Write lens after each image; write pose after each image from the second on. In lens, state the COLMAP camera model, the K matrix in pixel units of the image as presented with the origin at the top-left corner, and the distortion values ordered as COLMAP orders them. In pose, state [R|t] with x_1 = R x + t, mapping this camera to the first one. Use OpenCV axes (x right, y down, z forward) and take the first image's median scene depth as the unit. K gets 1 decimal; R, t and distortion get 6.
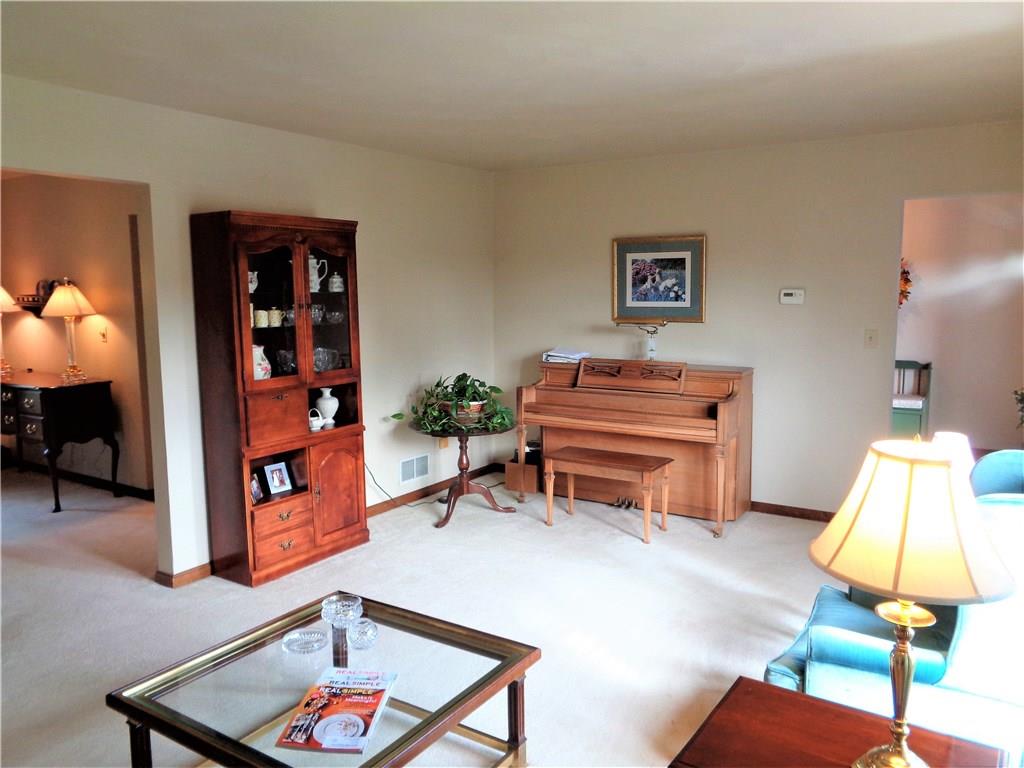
lens RADIAL K [[773.1, 0, 509.0], [0, 773.1, 380.2], [0, 0, 1]] dist [-0.006928, 0.000255]
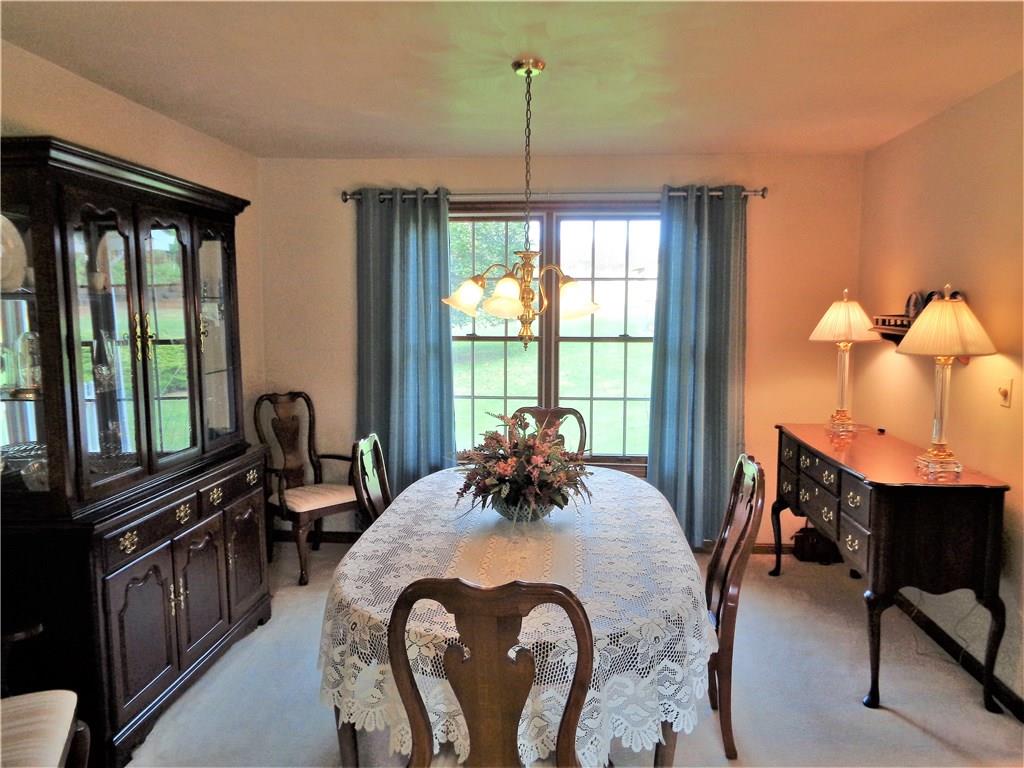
lens RADIAL K [[773.1, 0, 509.0], [0, 773.1, 380.2], [0, 0, 1]] dist [-0.006928, 0.000255]
pose [[0.477490, 0.088972, -0.874121, -0.235491], [-0.109668, 0.993115, 0.041177, -0.053766], [0.871766, 0.076201, 0.483960, 0.463740]]
